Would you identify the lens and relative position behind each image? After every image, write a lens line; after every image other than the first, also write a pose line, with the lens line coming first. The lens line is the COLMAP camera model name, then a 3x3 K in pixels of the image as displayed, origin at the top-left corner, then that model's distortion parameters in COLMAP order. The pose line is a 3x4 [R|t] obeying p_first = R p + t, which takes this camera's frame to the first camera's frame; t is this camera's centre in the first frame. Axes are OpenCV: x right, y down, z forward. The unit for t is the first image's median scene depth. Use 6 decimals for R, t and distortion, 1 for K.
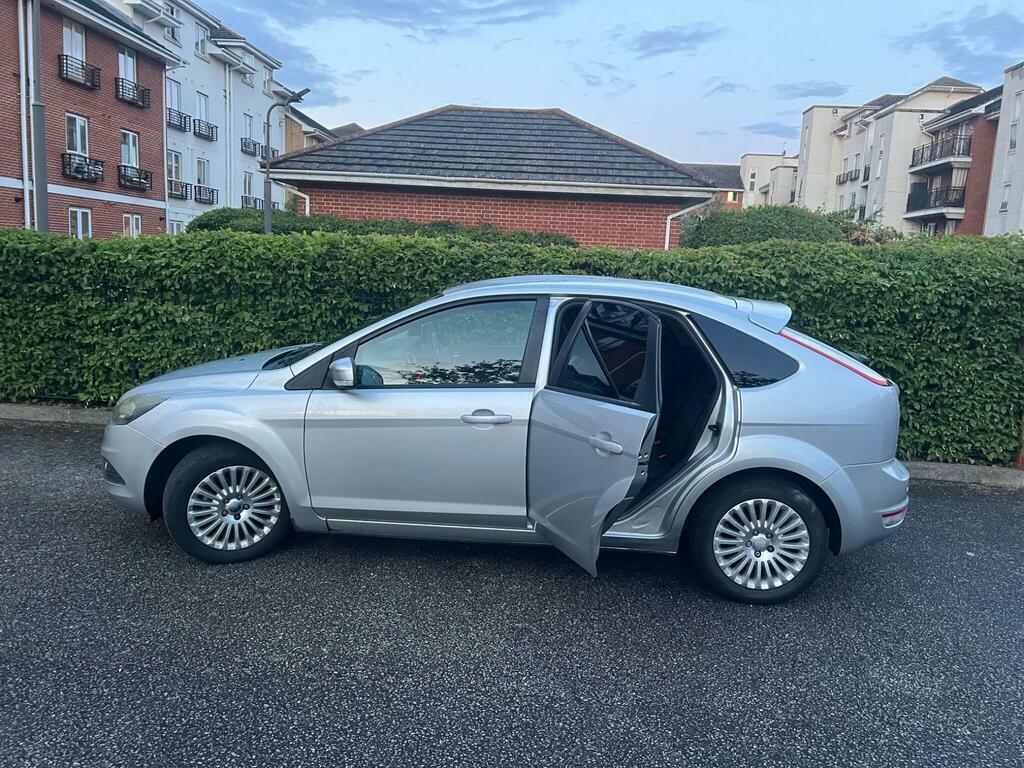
lens RADIAL K [[772.2, 0, 517.0], [0, 772.2, 383.7], [0, 0, 1]] dist [0.045199, -0.055332]
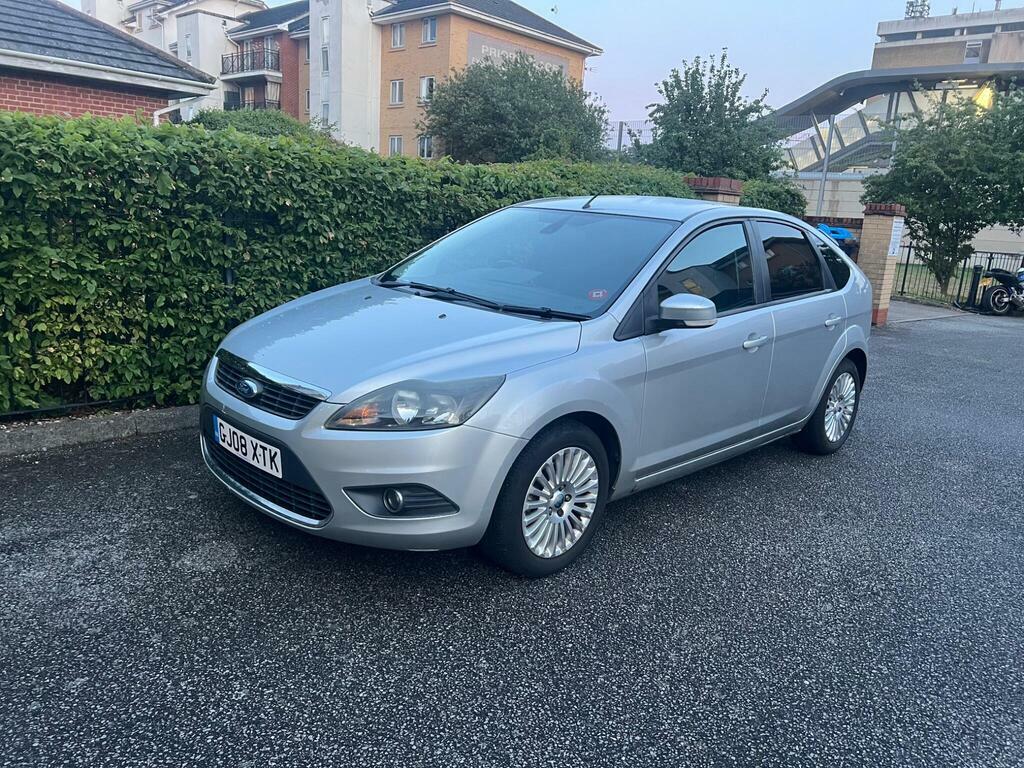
lens RADIAL K [[772.2, 0, 520.6], [0, 772.2, 391.1], [0, 0, 1]] dist [0.045199, -0.055332]
pose [[0.633322, -0.181200, 0.752376, -0.249584], [0.086832, 0.982701, 0.163579, -0.020865], [-0.769001, -0.038268, 0.638101, 0.138792]]
